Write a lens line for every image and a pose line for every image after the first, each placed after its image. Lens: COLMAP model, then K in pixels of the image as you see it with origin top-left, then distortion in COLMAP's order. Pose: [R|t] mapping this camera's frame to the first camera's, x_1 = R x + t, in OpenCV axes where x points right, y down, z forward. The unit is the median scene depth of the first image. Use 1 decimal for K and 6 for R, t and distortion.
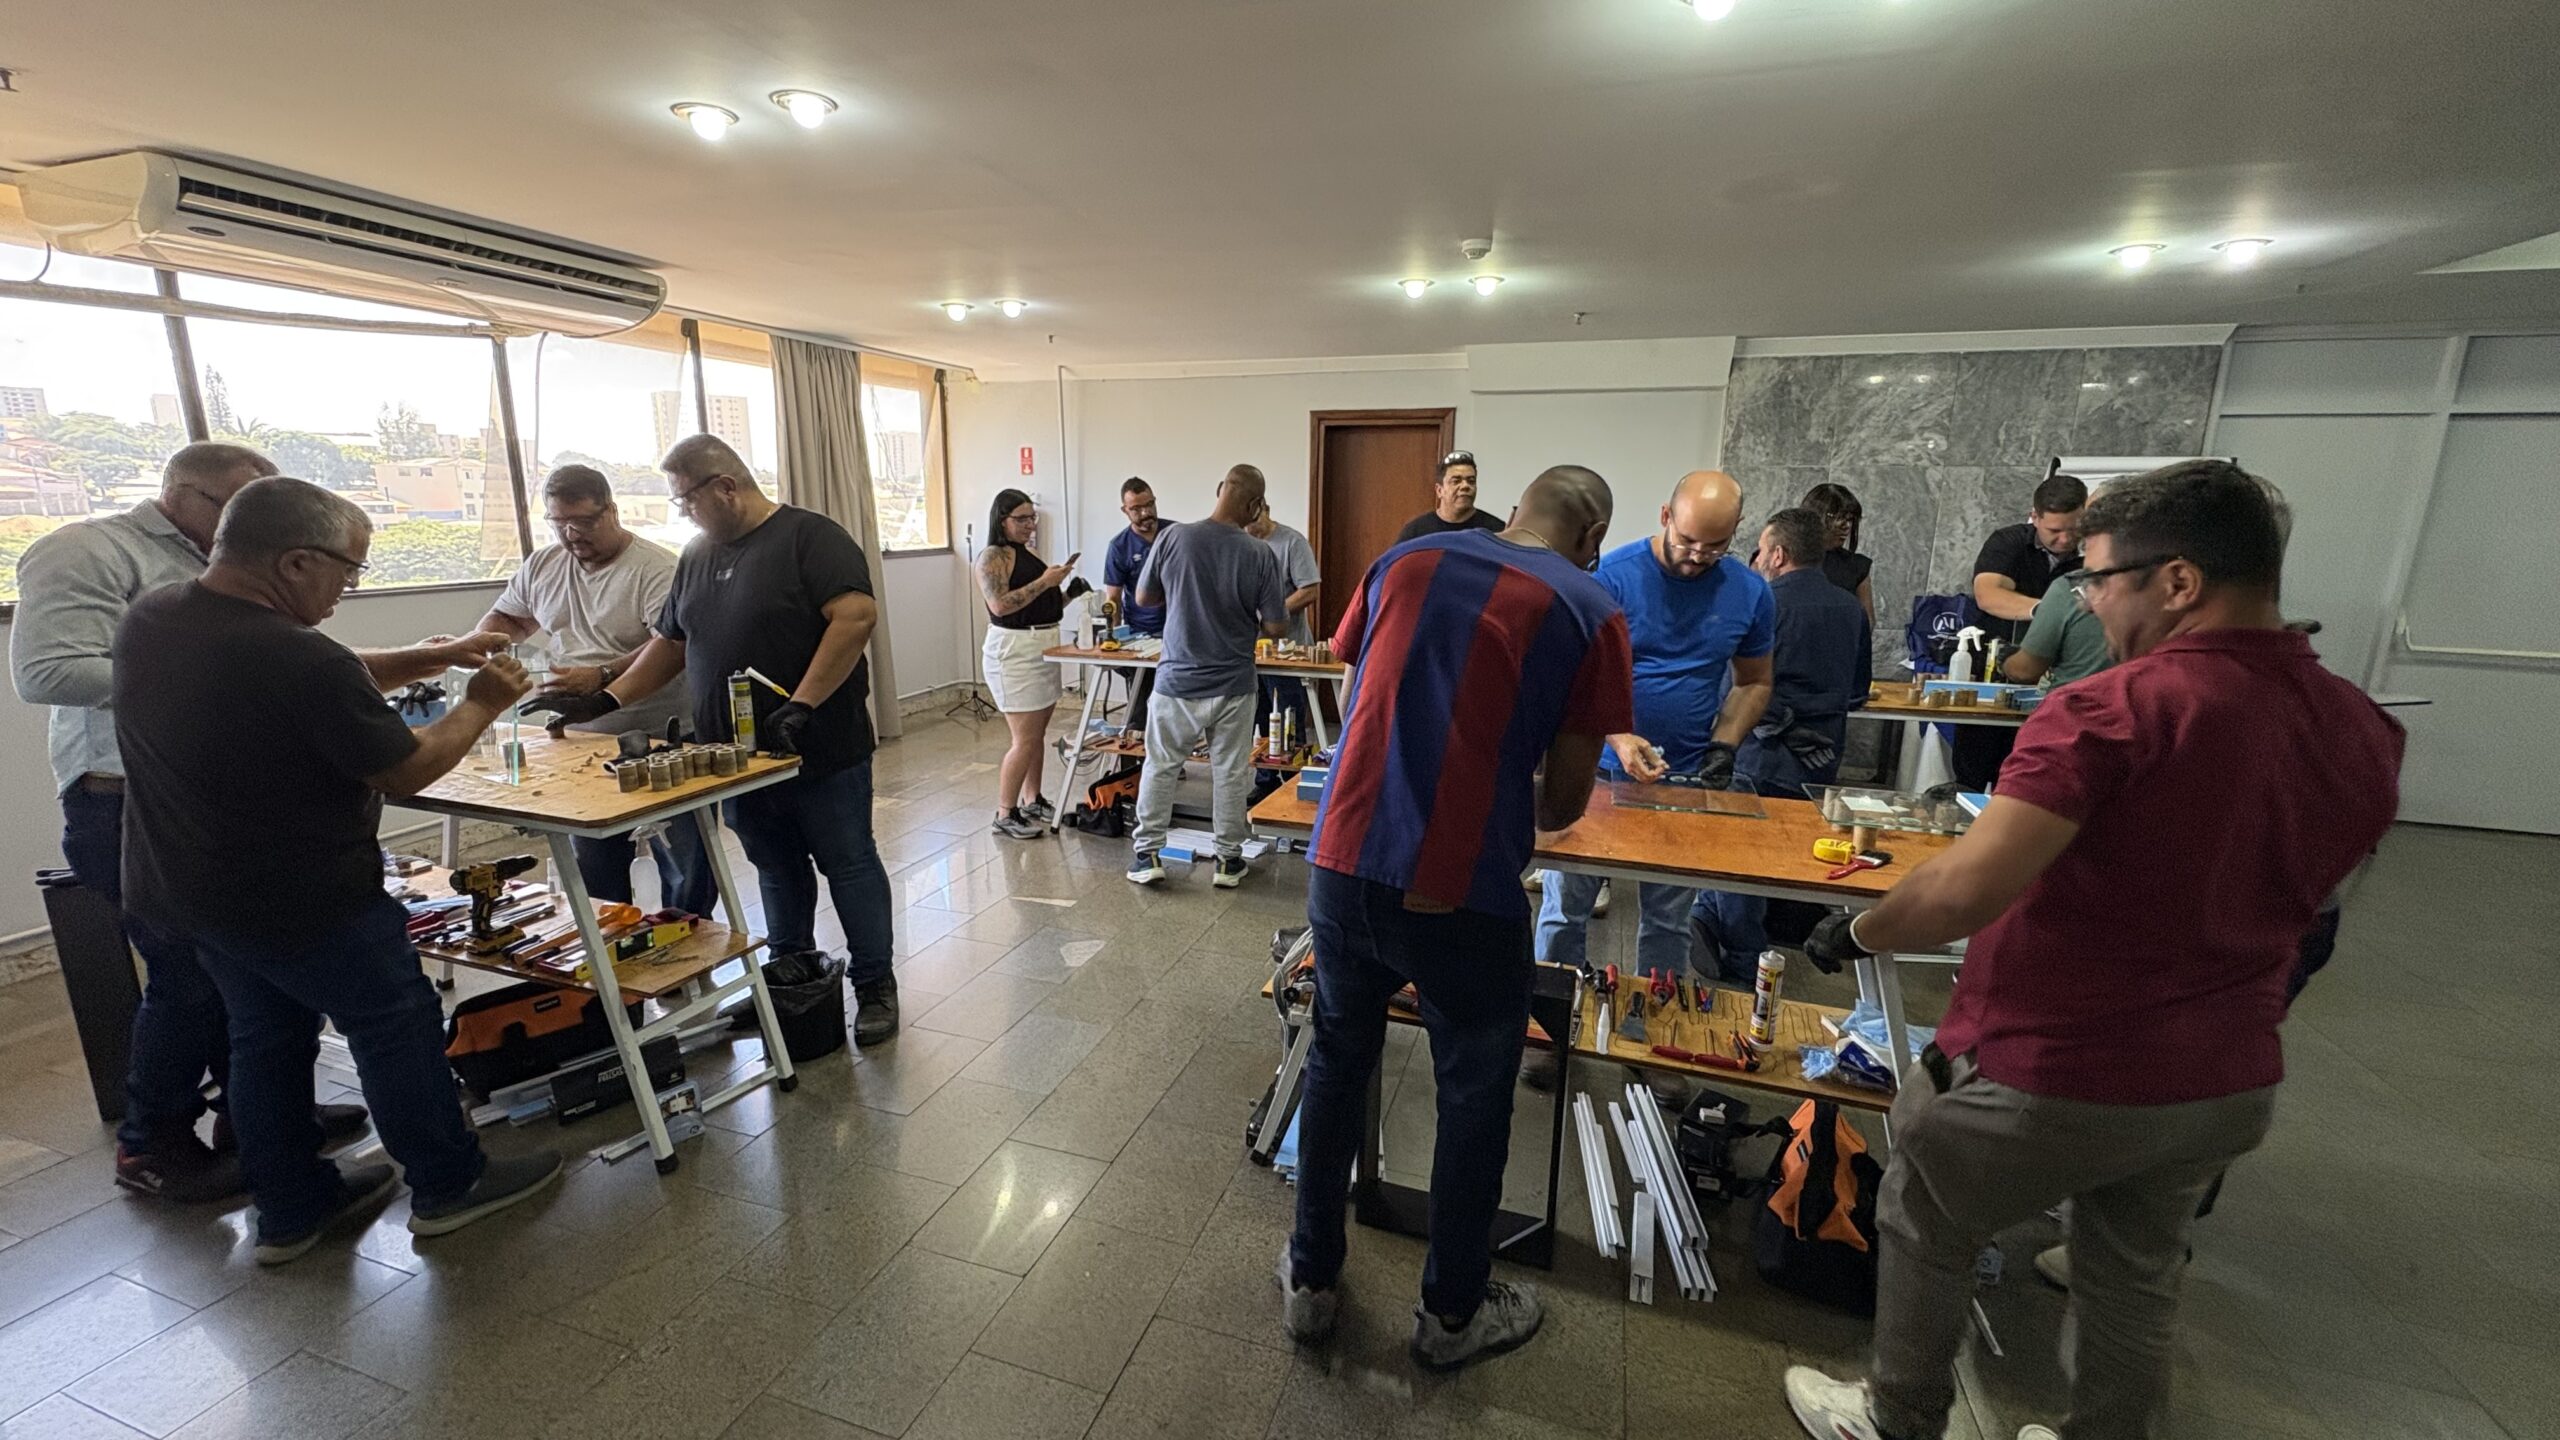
lens RADIAL K [[1020.7, 0, 1274.2], [0, 1020.7, 718.9], [0, 0, 1]] dist [0.000292, 0.000198]
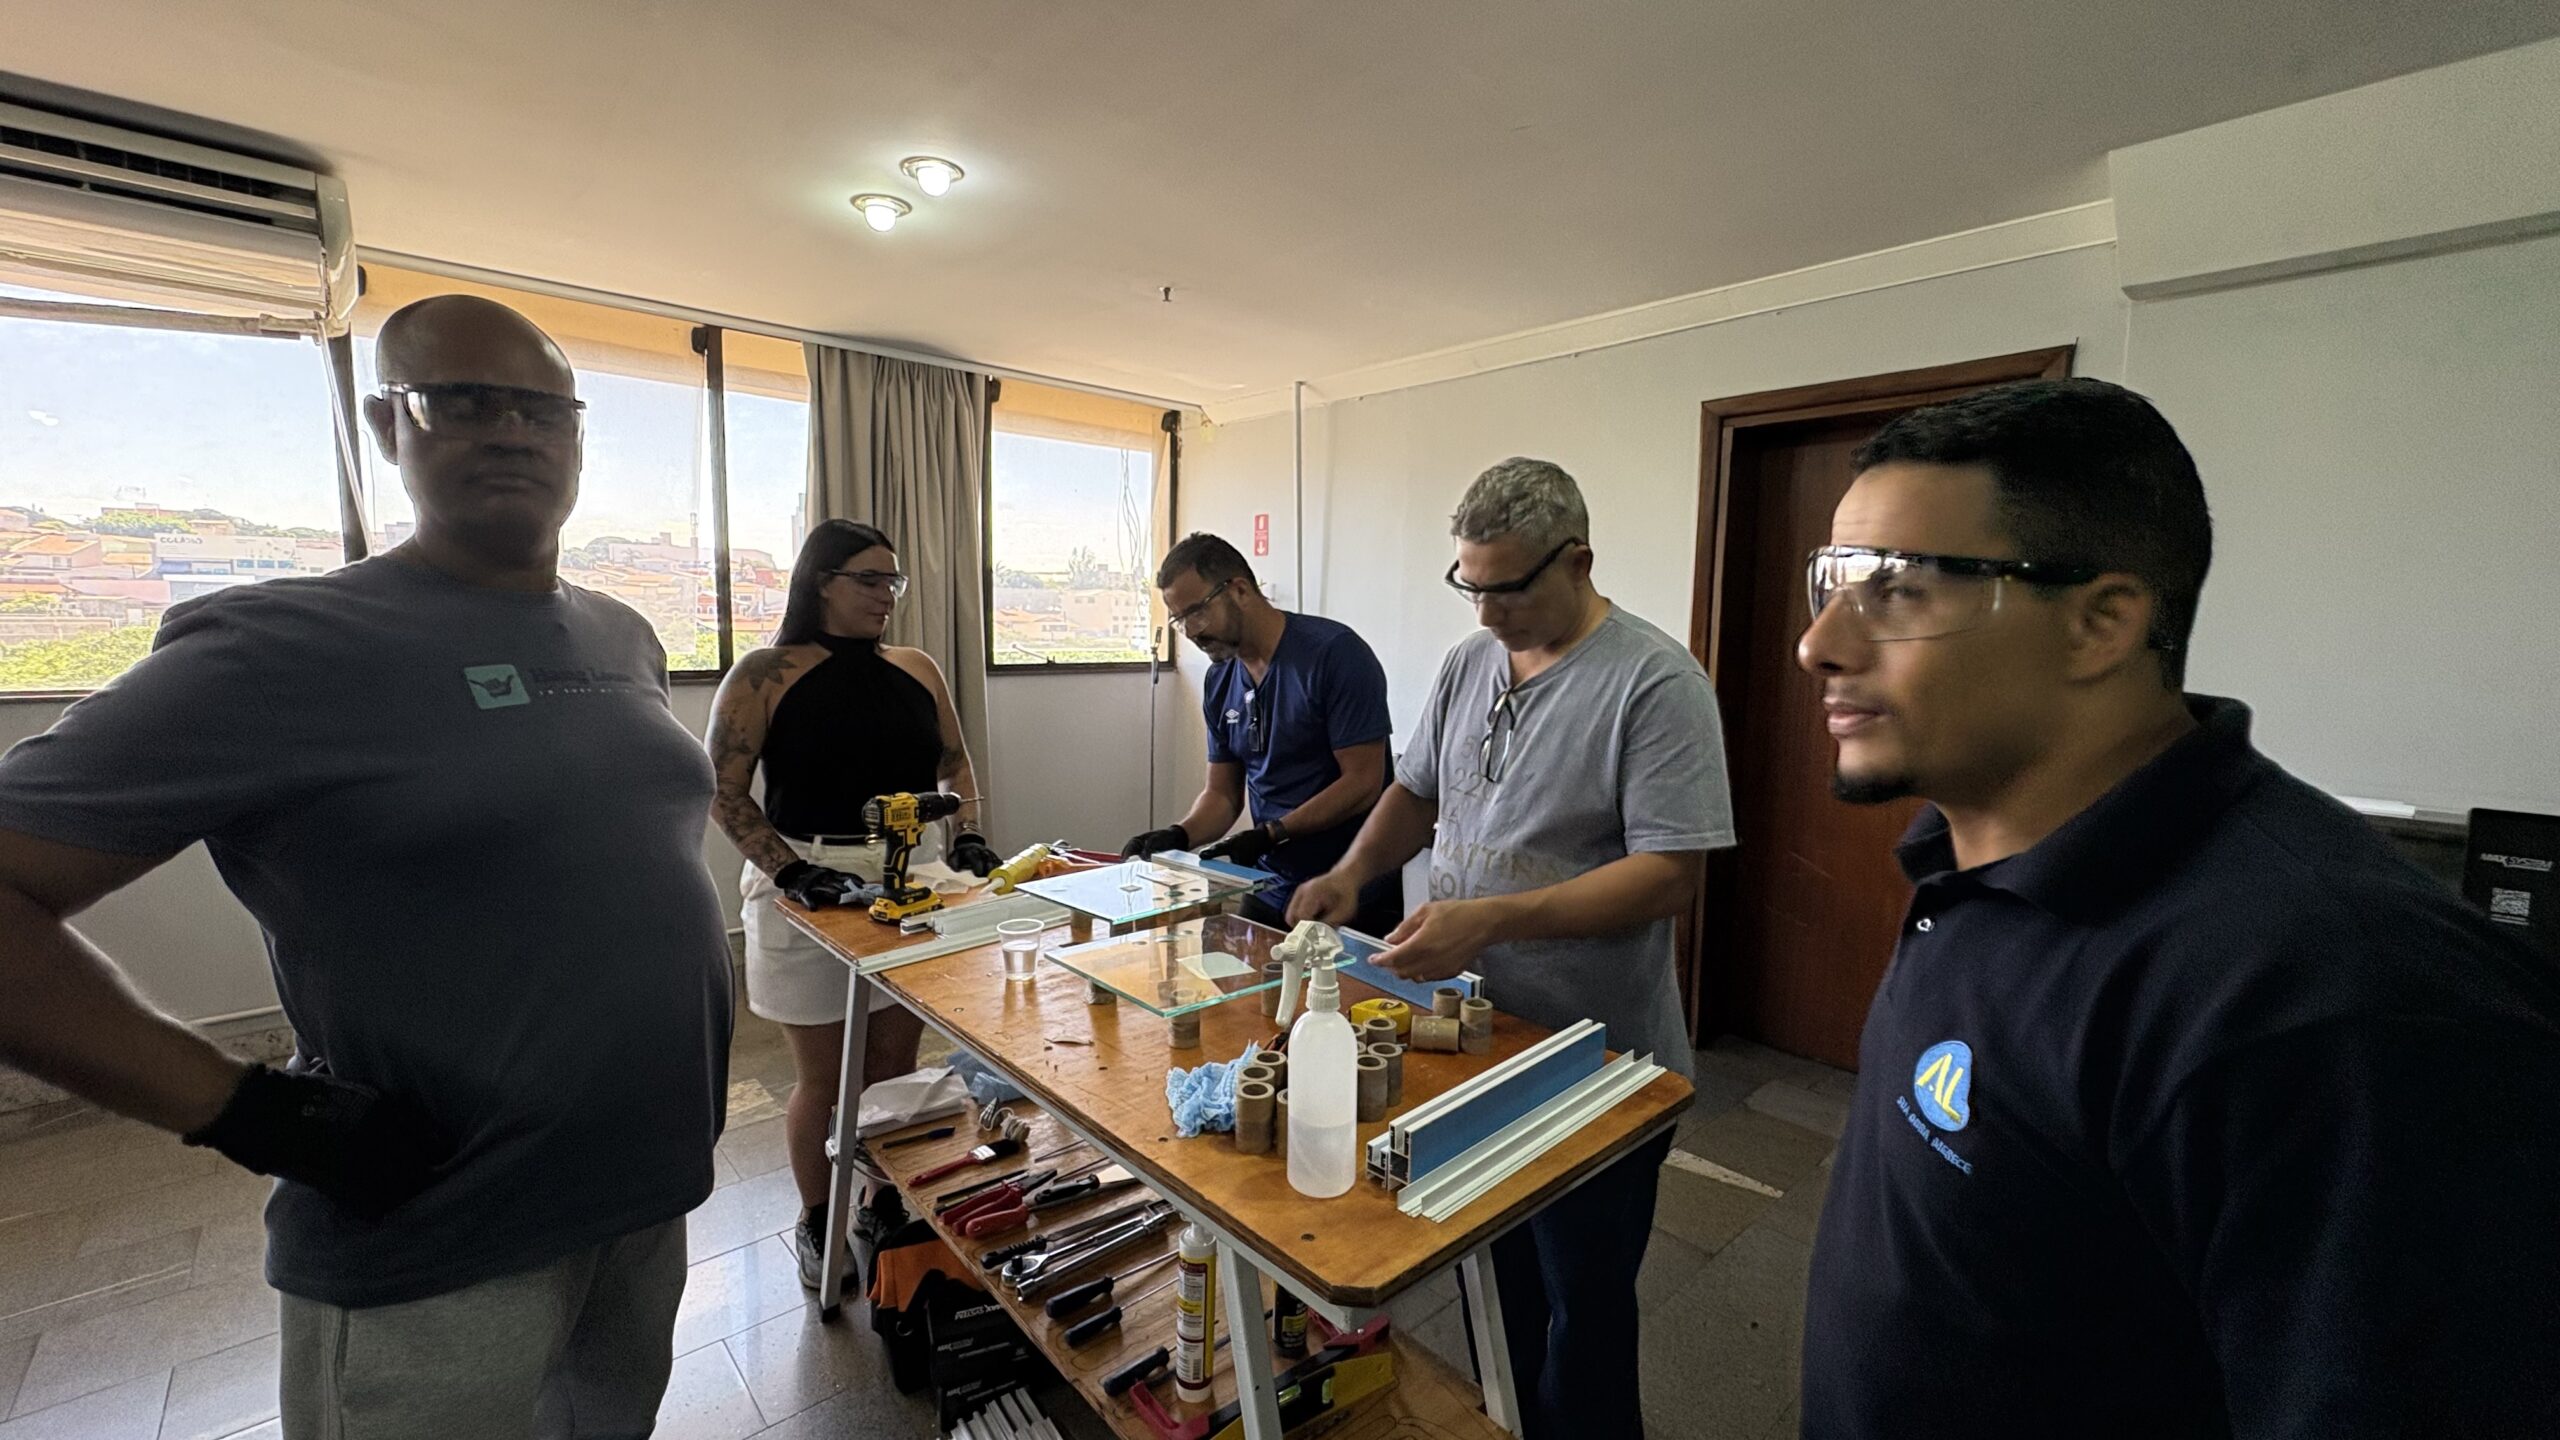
lens RADIAL K [[1020.7, 0, 1272.6], [0, 1020.7, 740.0], [0, 0, 1]] dist [0.000292, 0.000198]
pose [[0.866711, 0.063808, -0.494712, 0.132065], [-0.113035, 0.991108, -0.070198, -0.100156], [0.485834, 0.116761, 0.866217, 0.594727]]
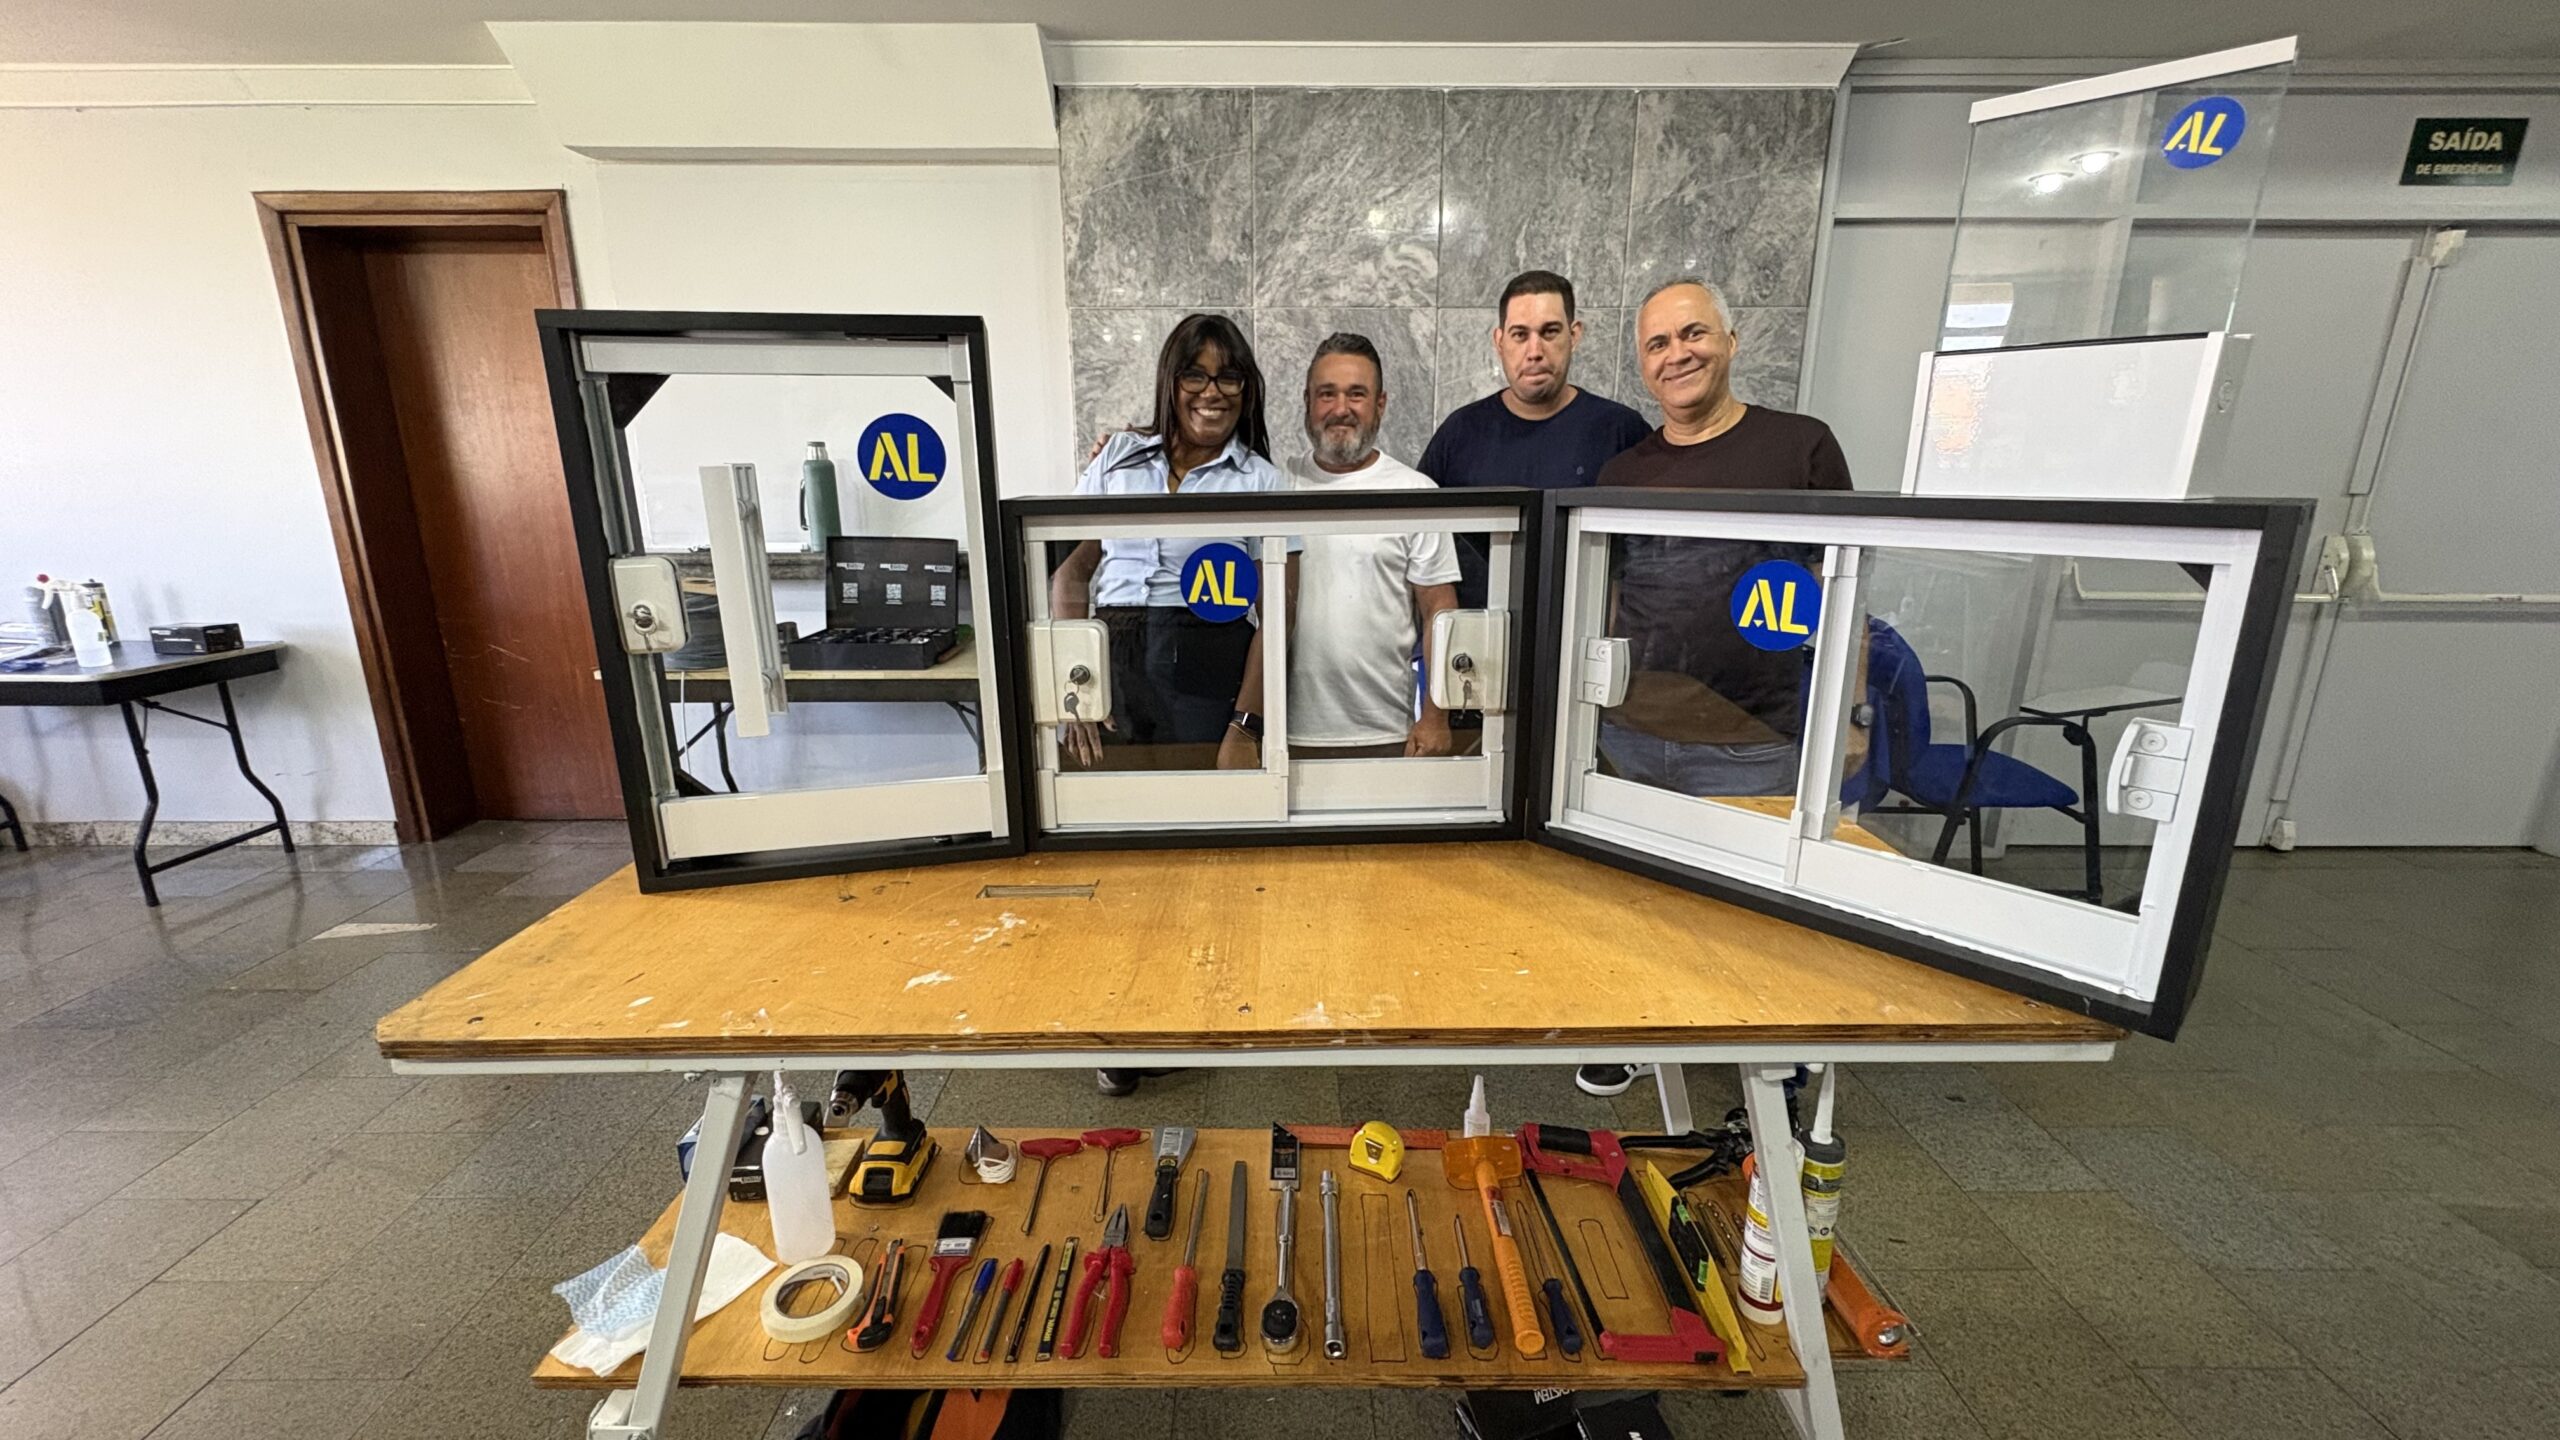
lens RADIAL K [[1020.7, 0, 1274.3], [0, 1020.7, 721.3], [0, 0, 1]] dist [0.000292, 0.000198]
pose [[0.950487, -0.089004, 0.297746, 0.383505], [0.075871, 0.995577, 0.055402, -0.059530], [-0.301360, -0.030069, 0.953036, 0.485201]]
